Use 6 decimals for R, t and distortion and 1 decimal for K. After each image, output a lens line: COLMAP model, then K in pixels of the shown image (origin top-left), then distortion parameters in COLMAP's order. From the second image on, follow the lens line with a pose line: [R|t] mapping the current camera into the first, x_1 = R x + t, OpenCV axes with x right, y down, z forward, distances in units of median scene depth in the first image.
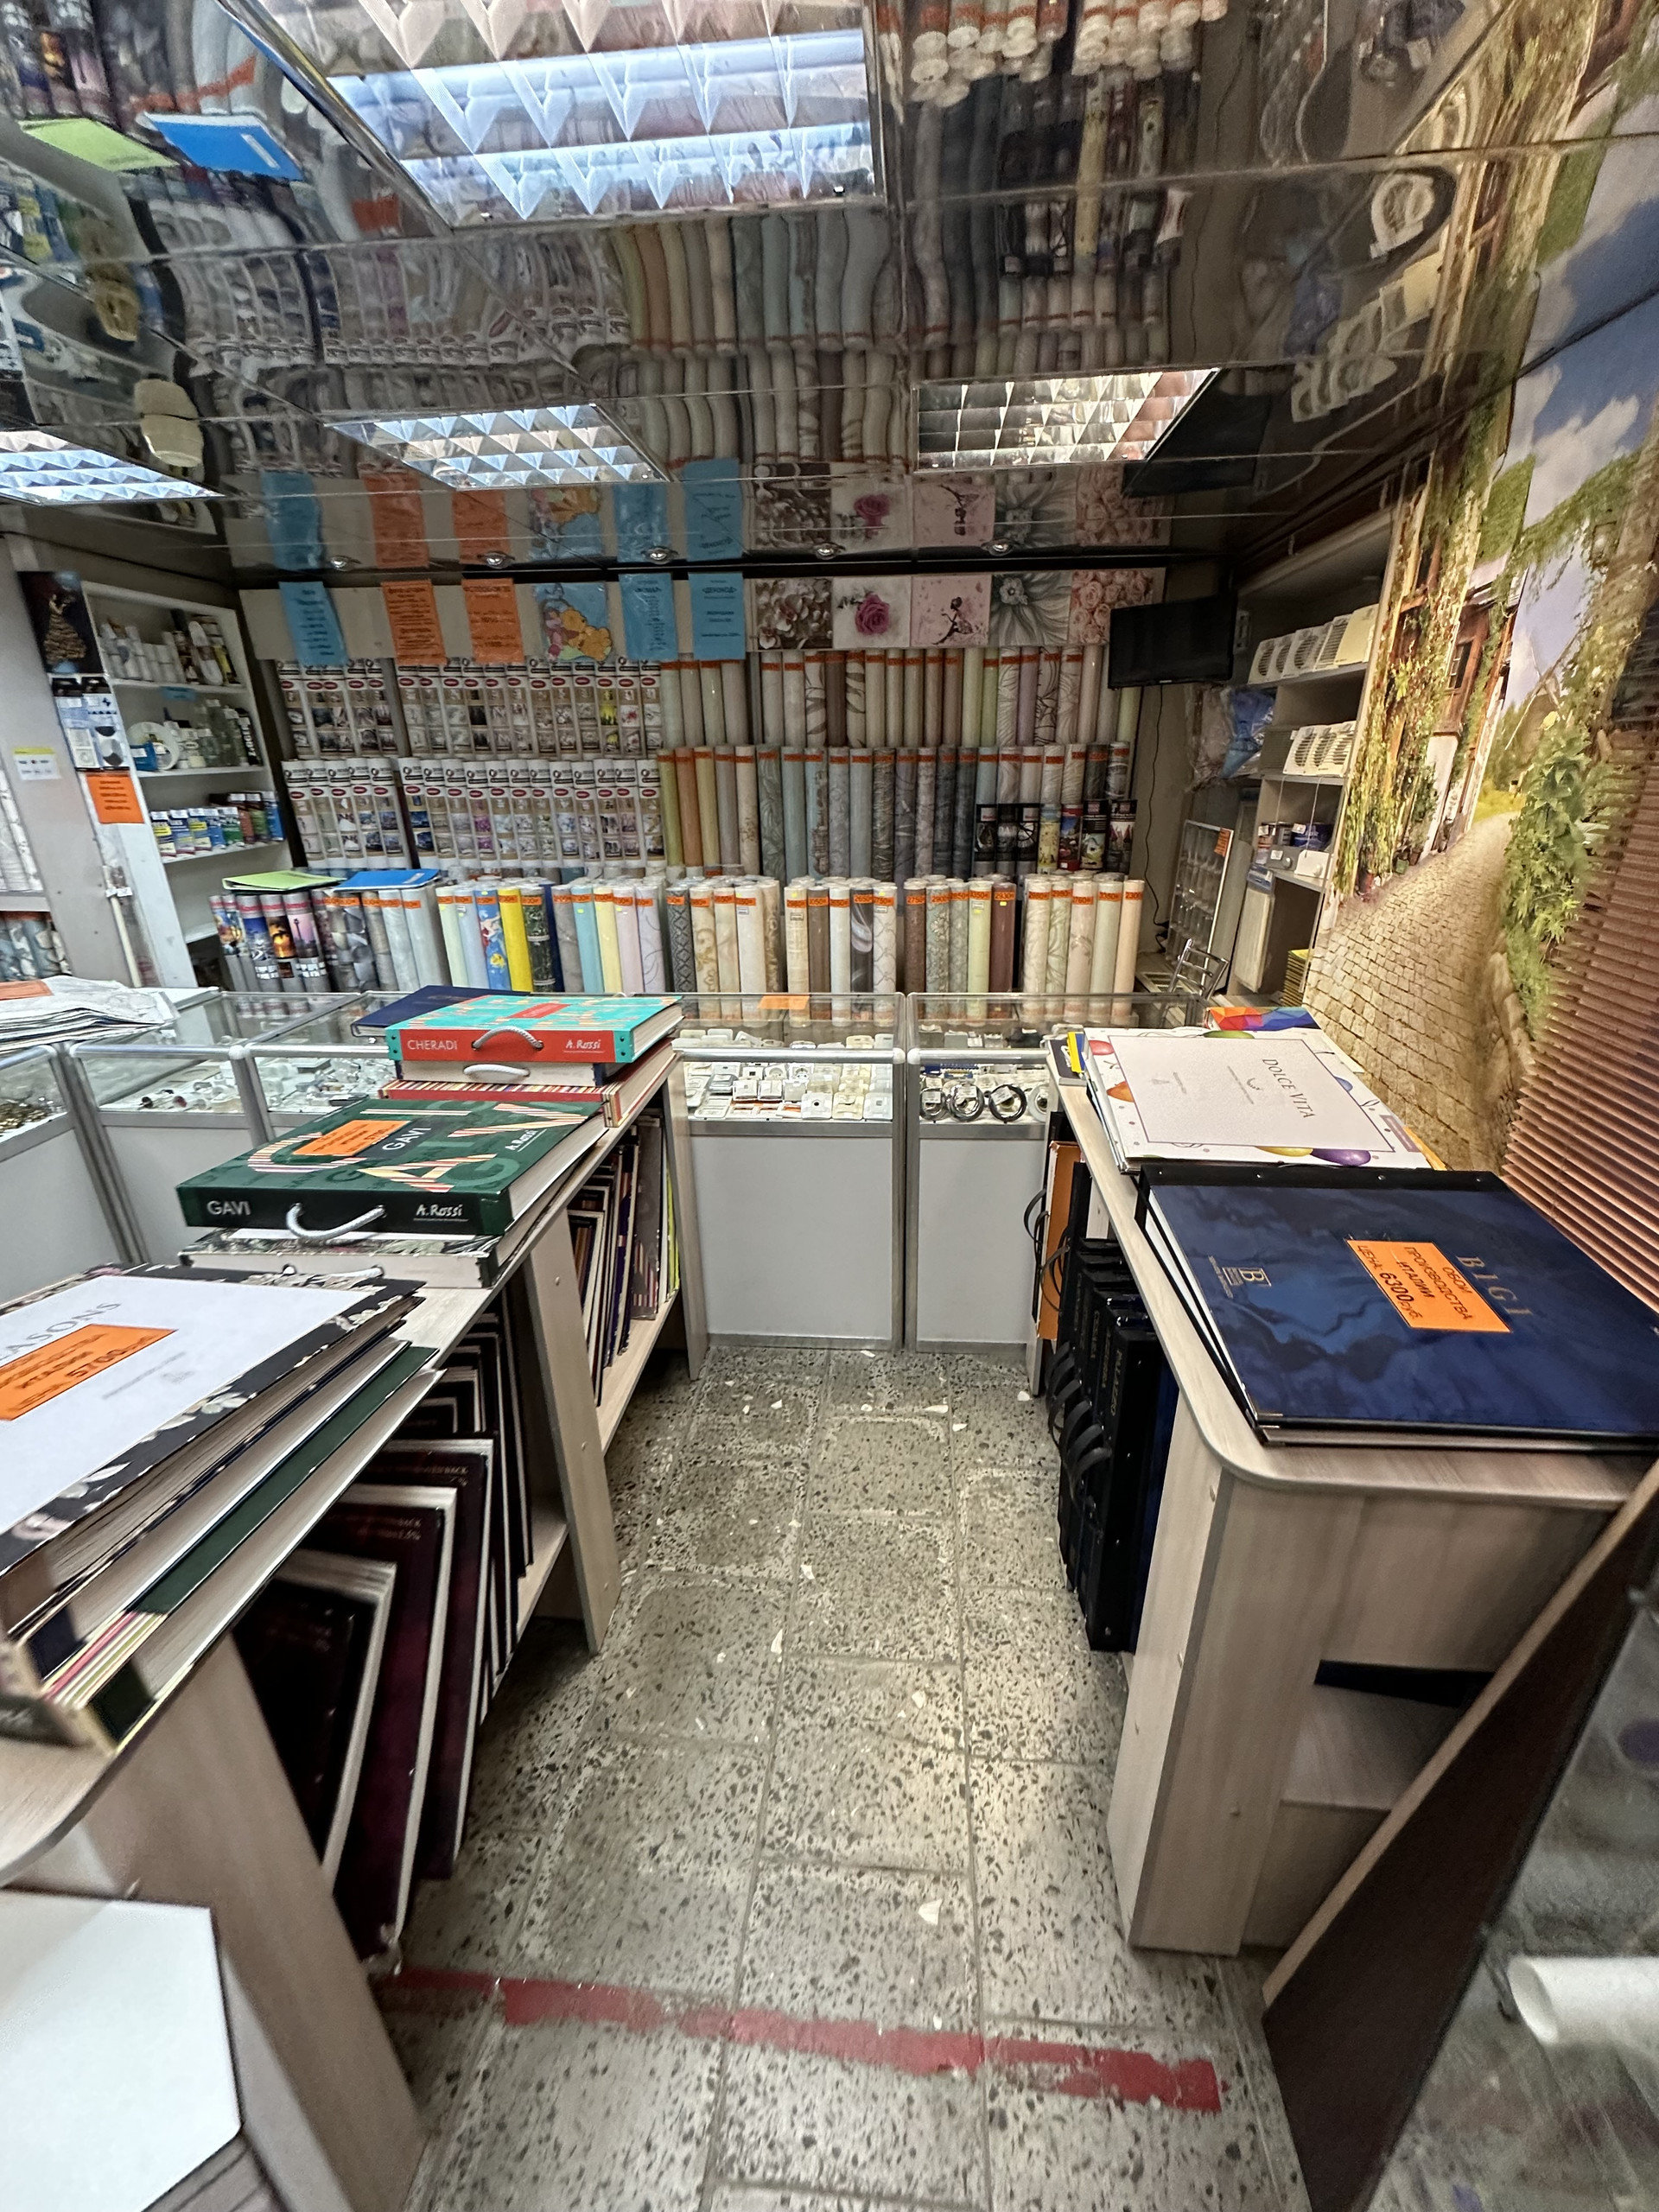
lens RADIAL K [[881.9, 0, 833.4], [0, 881.9, 1105.1], [0, 0, 1]] dist [-0.003436, 0.000693]
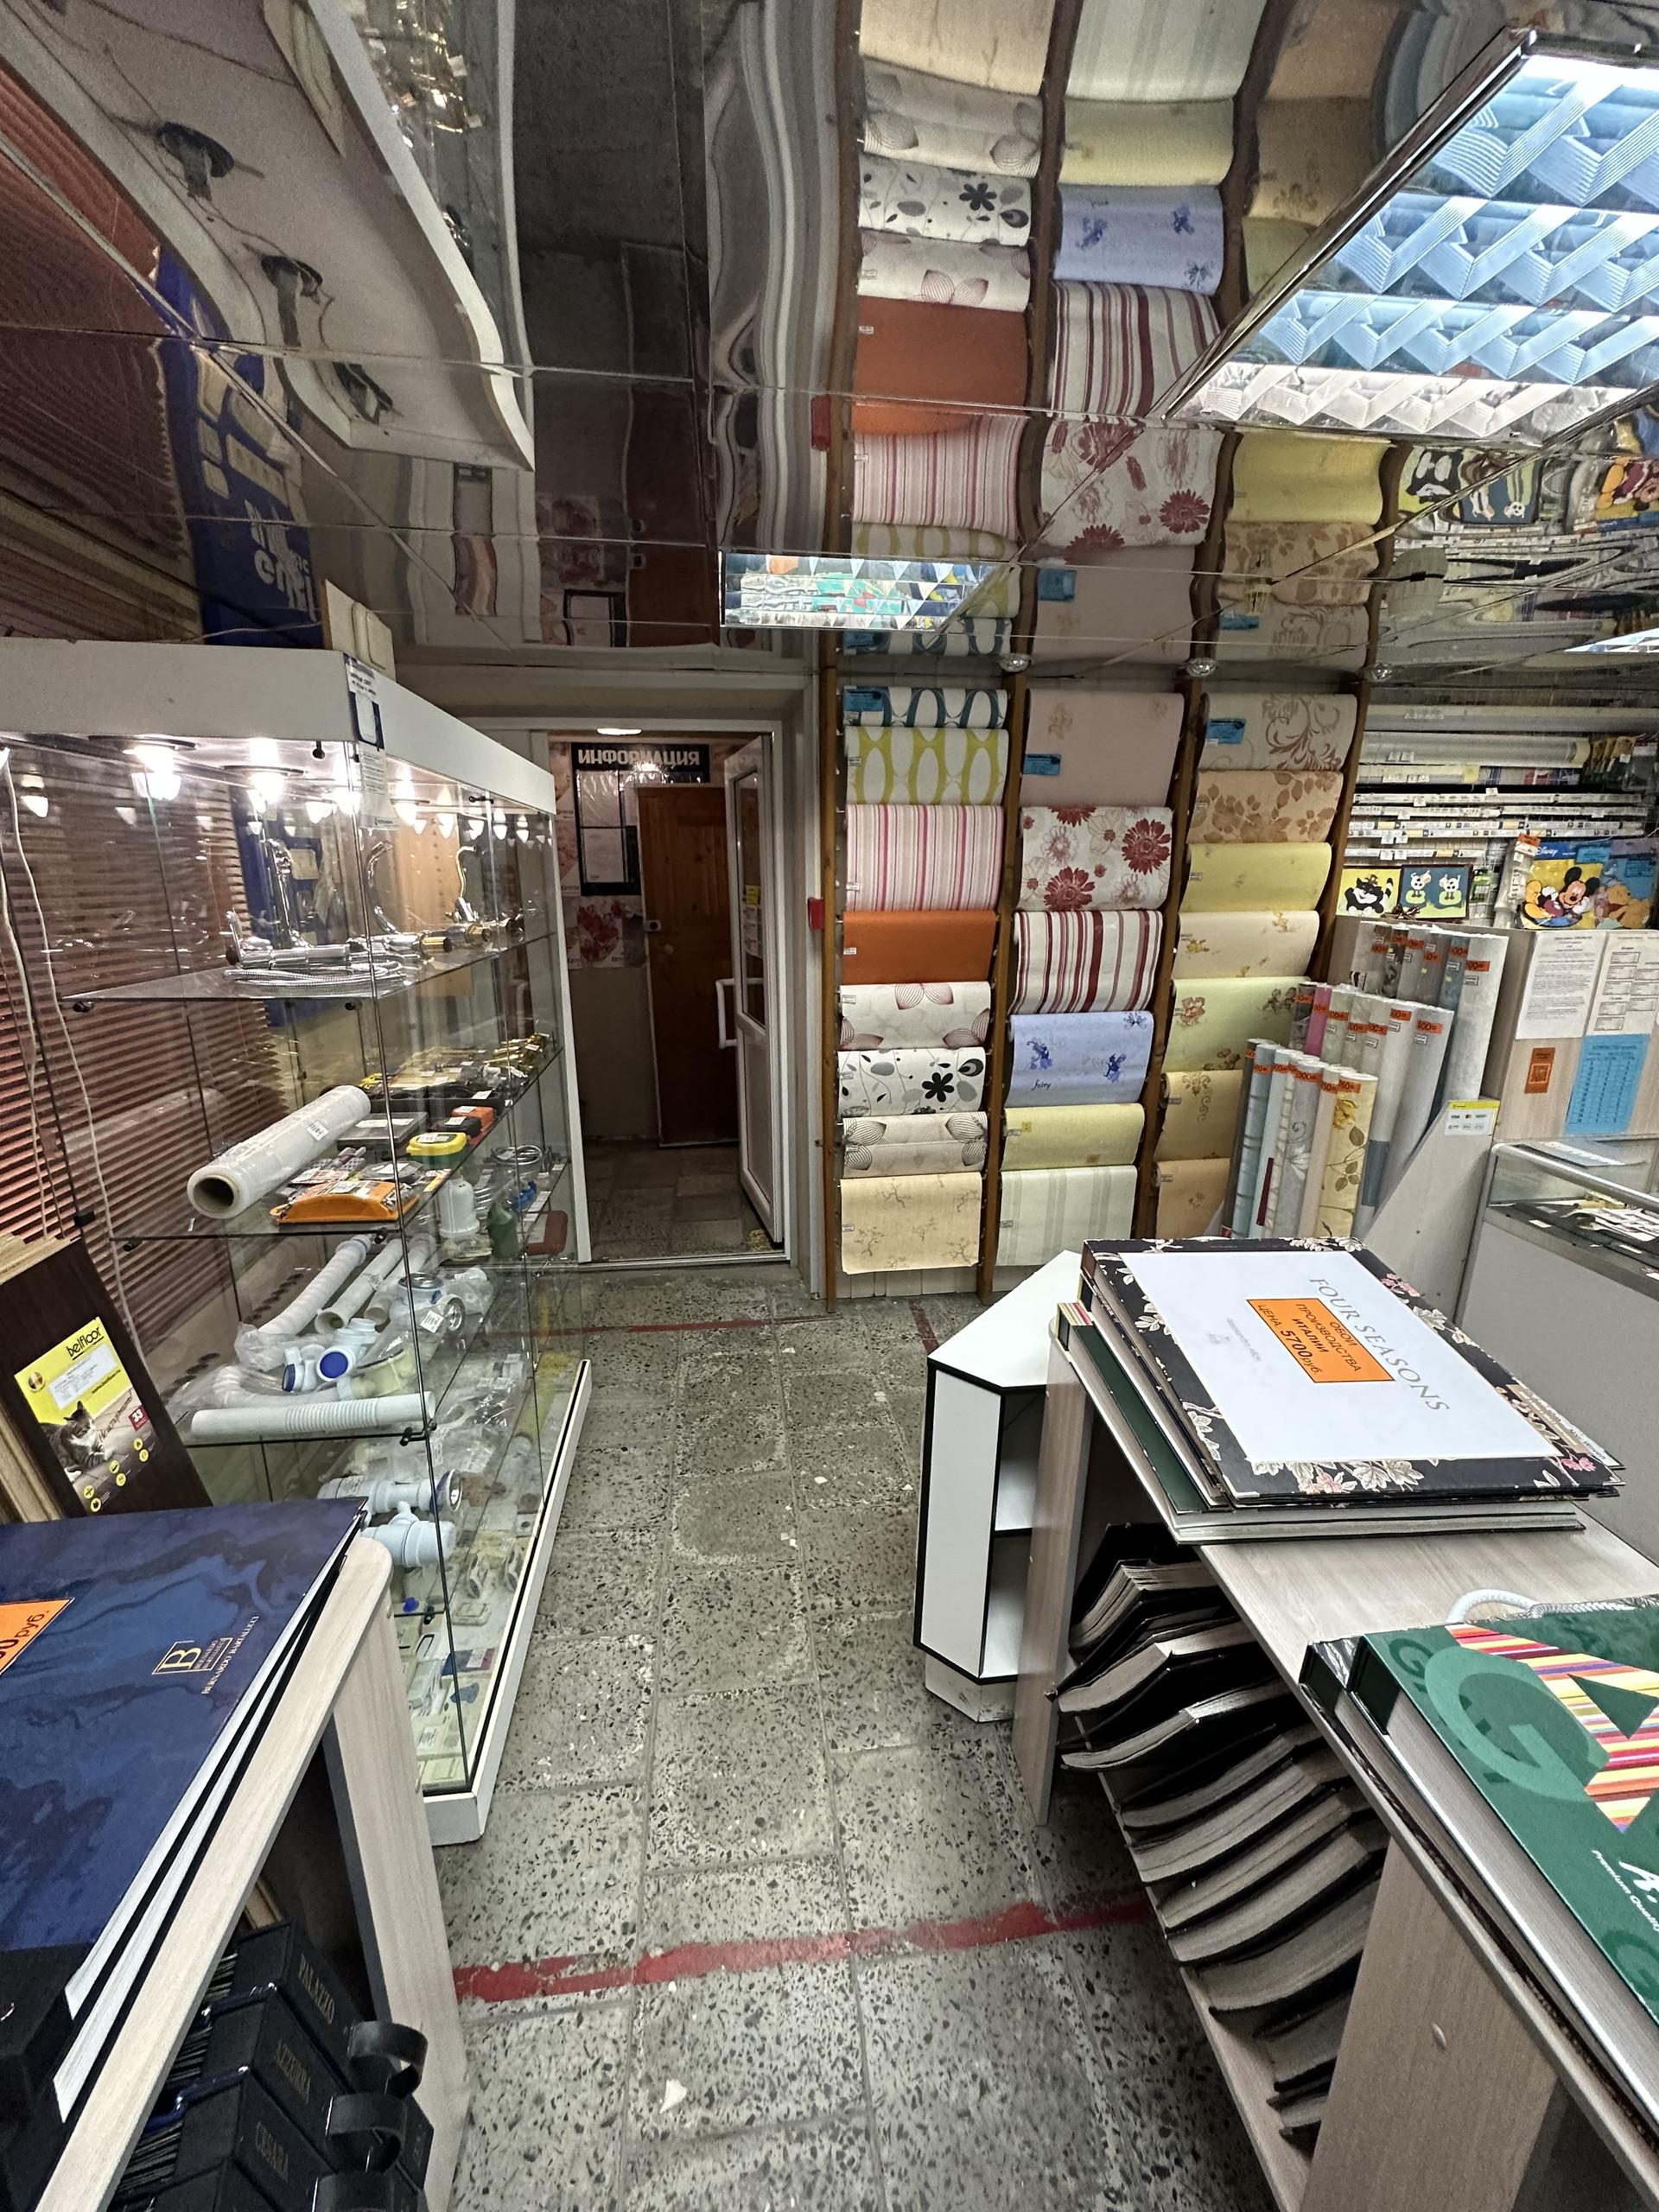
lens RADIAL K [[881.9, 0, 834.8], [0, 881.9, 1125.3], [0, 0, 1]] dist [-0.003436, 0.000693]
pose [[-0.977092, 0.066257, -0.202242, 0.025113], [-0.072584, 0.789572, 0.609350, -0.193837], [0.200059, 0.610071, -0.766675, 0.446445]]
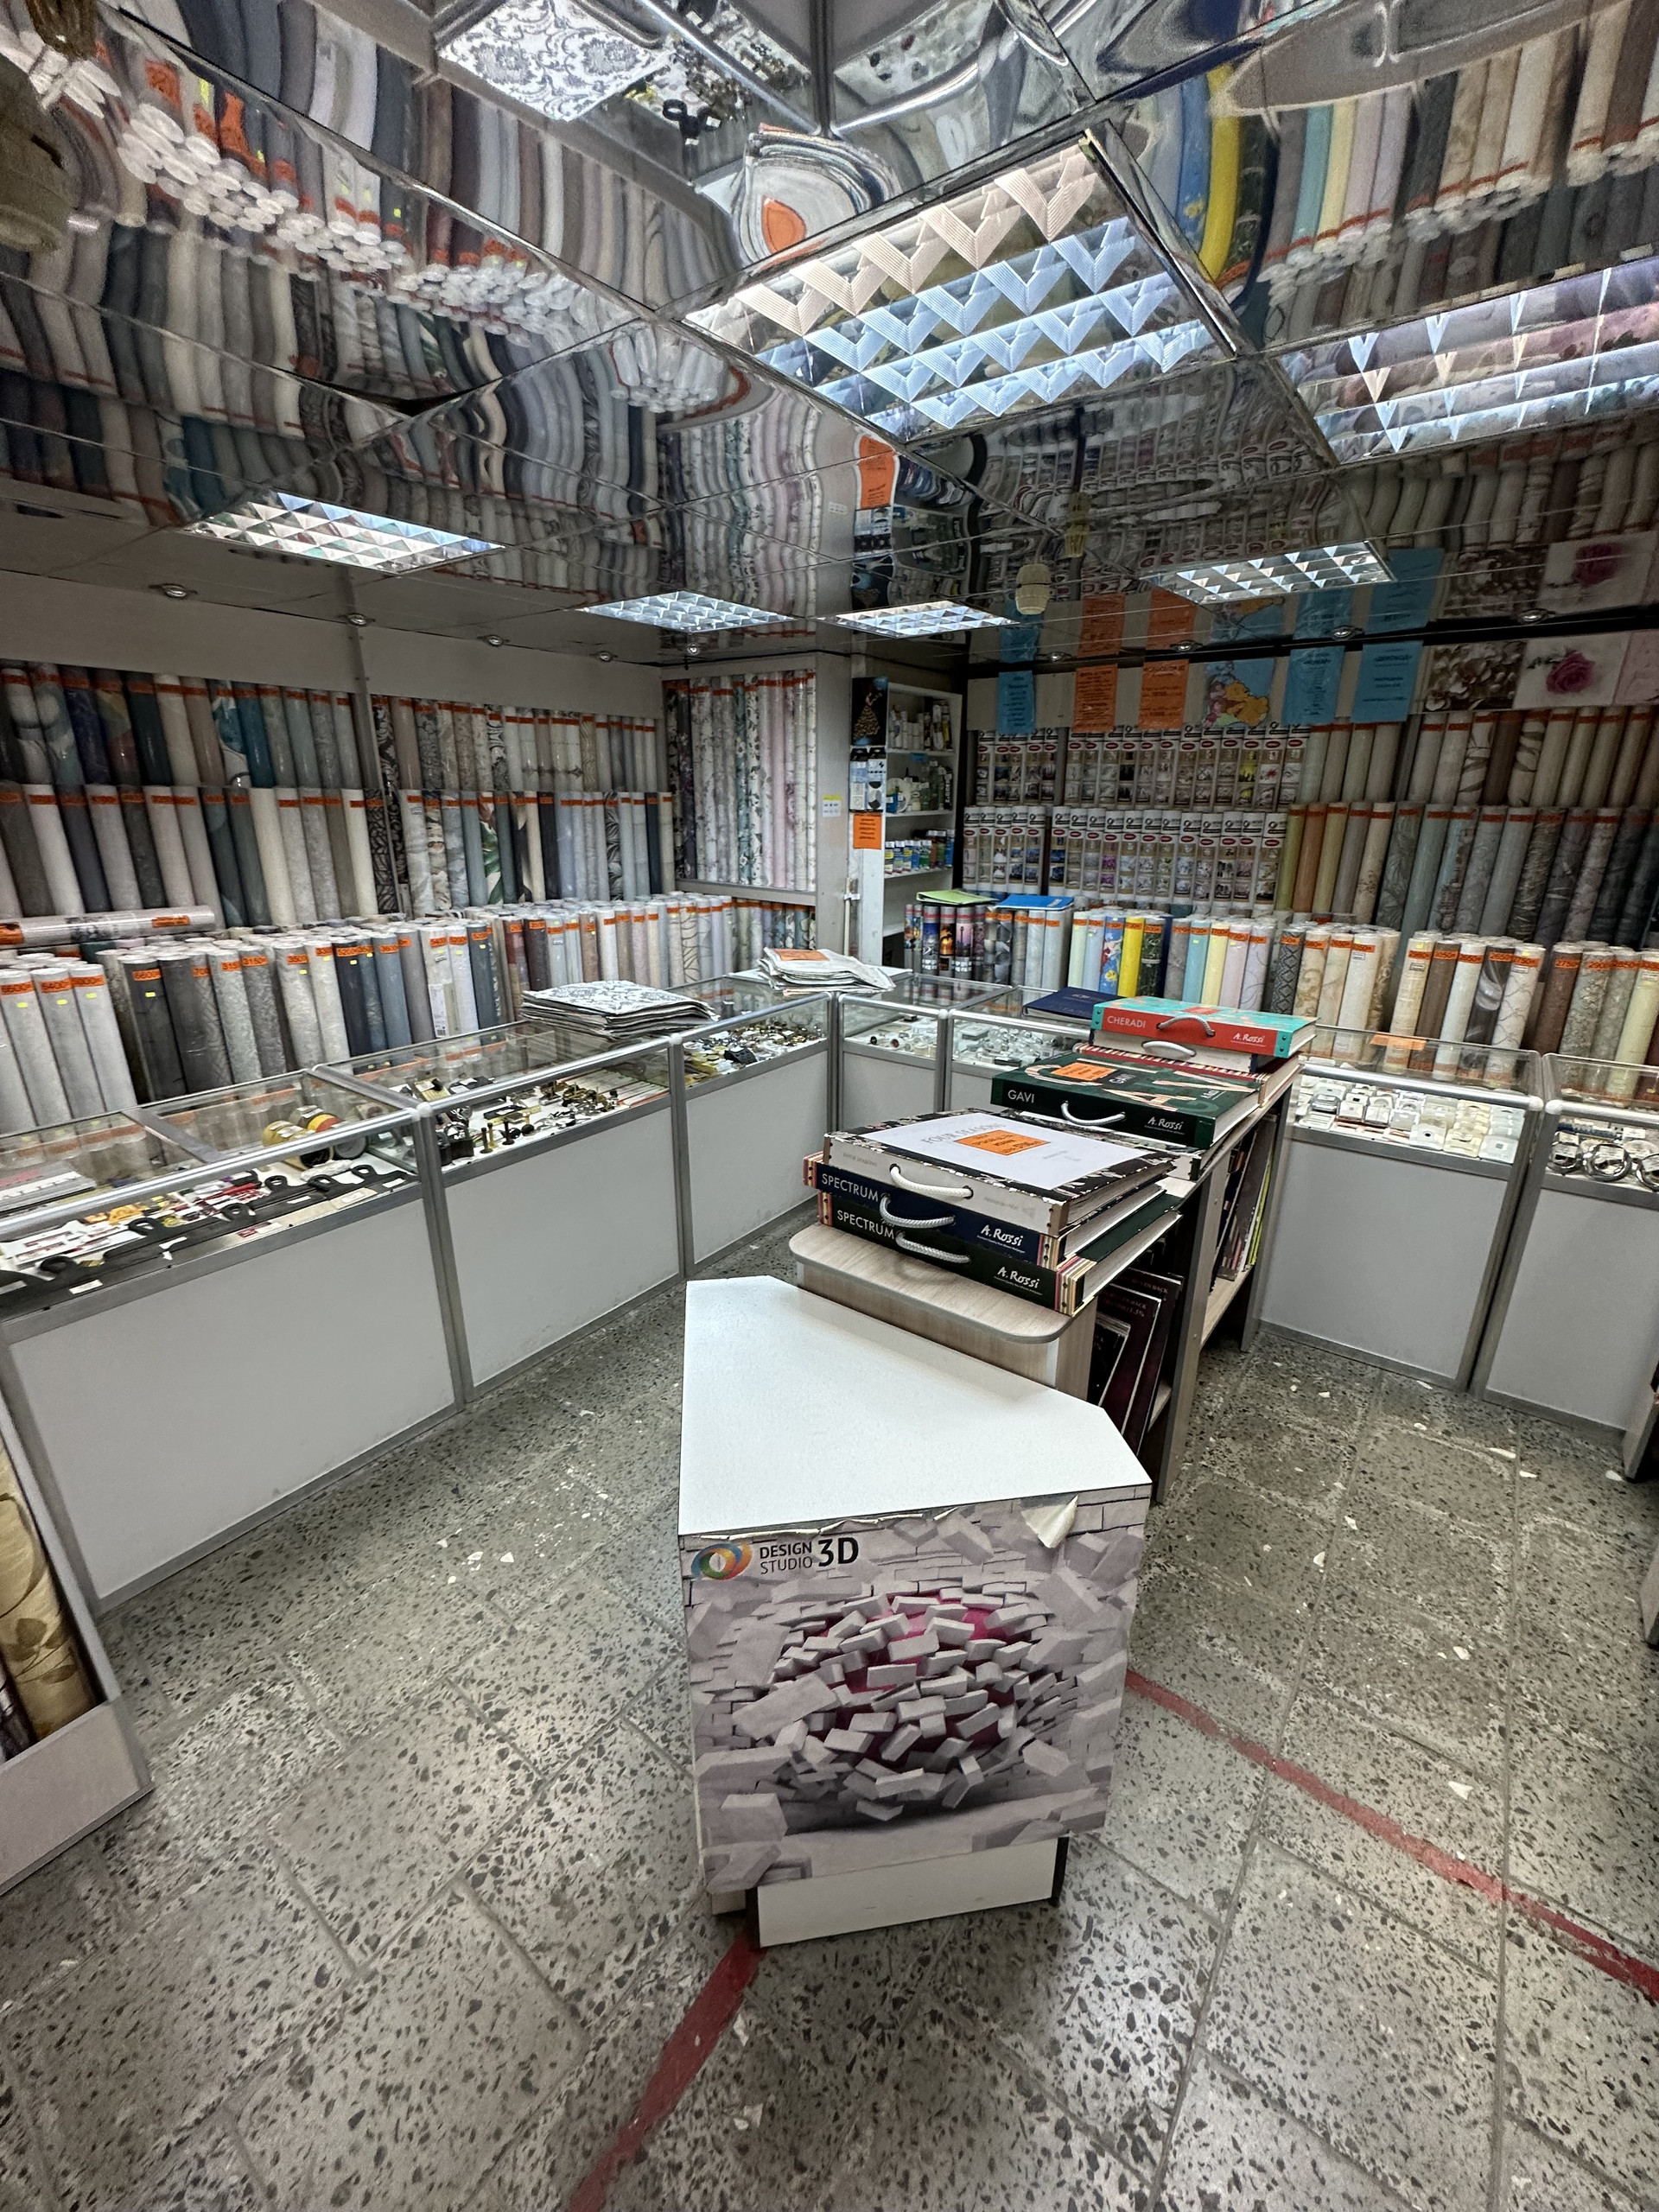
lens RADIAL K [[881.9, 0, 831.0], [0, 881.9, 1106.7], [0, 0, 1]] dist [-0.003436, 0.000693]
pose [[0.846561, 0.189928, -0.497255, -0.076157], [-0.210979, 0.977388, 0.014130, 0.073102], [0.488695, 0.092948, 0.867489, -0.206378]]
